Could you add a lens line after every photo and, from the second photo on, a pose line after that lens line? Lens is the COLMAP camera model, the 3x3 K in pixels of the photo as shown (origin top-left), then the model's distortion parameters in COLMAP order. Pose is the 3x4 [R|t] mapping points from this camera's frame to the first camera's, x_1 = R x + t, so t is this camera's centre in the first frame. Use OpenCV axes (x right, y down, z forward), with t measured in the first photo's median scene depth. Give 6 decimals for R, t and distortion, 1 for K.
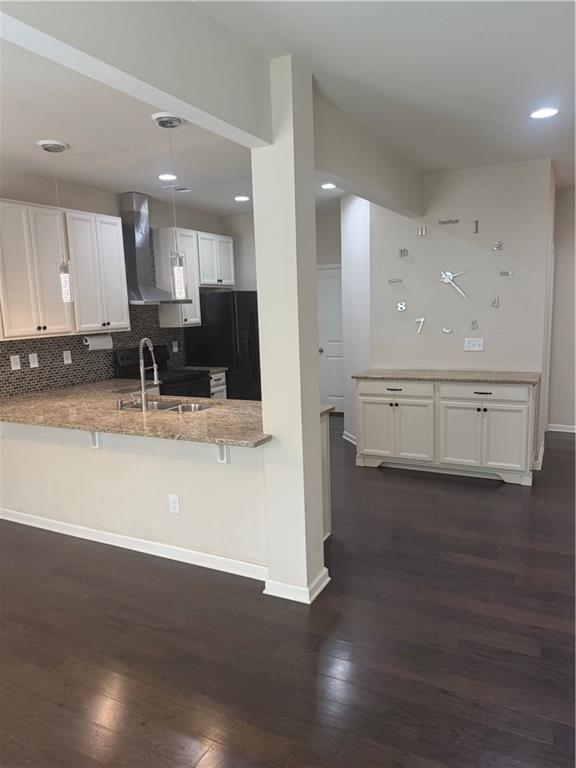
lens RADIAL K [[539.3, 0, 283.3], [0, 539.3, 392.7], [0, 0, 1]] dist [0.168649, -0.284243]
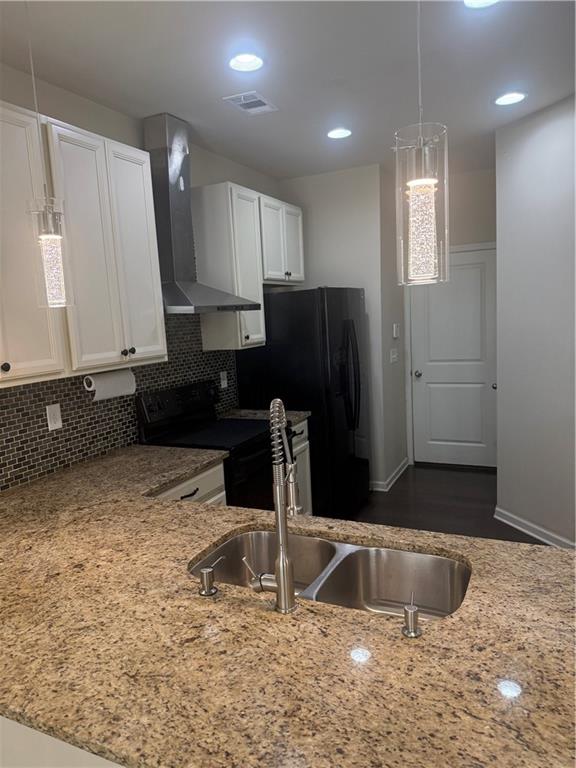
lens RADIAL K [[539.3, 0, 283.3], [0, 539.3, 392.7], [0, 0, 1]] dist [0.168649, -0.284243]
pose [[0.998939, -0.027690, 0.036798, -0.192440], [0.028277, 0.999479, -0.015529, -0.072670], [-0.036349, 0.016553, 0.999202, 0.466880]]
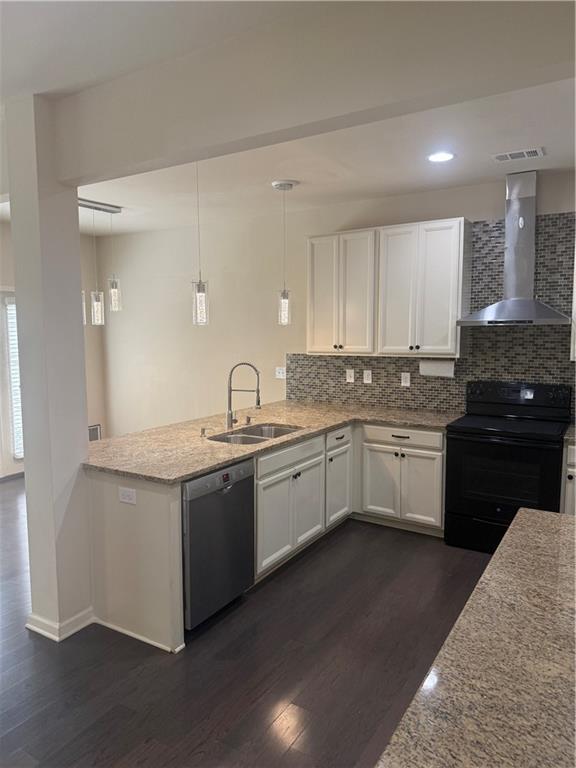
lens RADIAL K [[539.3, 0, 283.3], [0, 539.3, 392.7], [0, 0, 1]] dist [0.168649, -0.284243]
pose [[-0.071666, 0.153308, -0.985576, 0.555183], [-0.154558, 0.974475, 0.162820, -0.162018], [0.985381, 0.163998, -0.046141, 0.833668]]
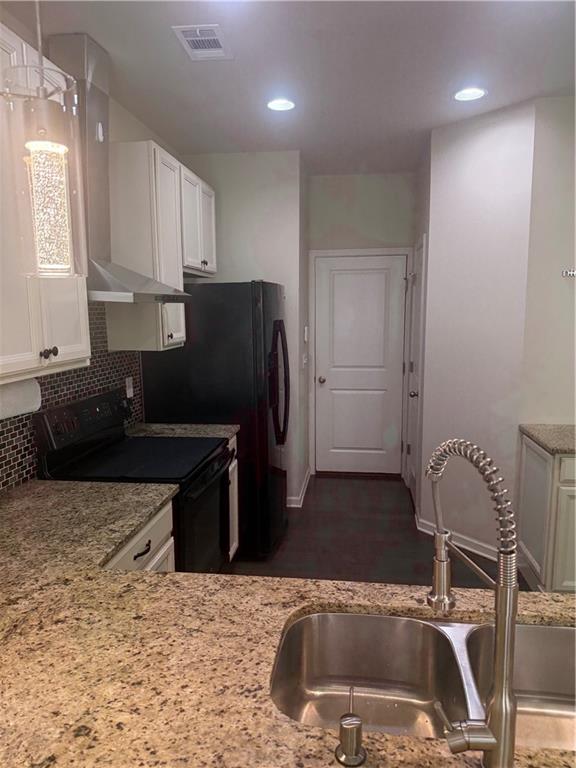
lens RADIAL K [[543.3, 0, 293.2], [0, 543.3, 395.2], [0, 0, 1]] dist [0.012649, -0.002103]
pose [[0.933221, -0.030156, 0.358035, -0.298050], [0.032889, 0.999458, -0.001545, -0.089993], [-0.357794, 0.013217, 0.933707, 0.595728]]
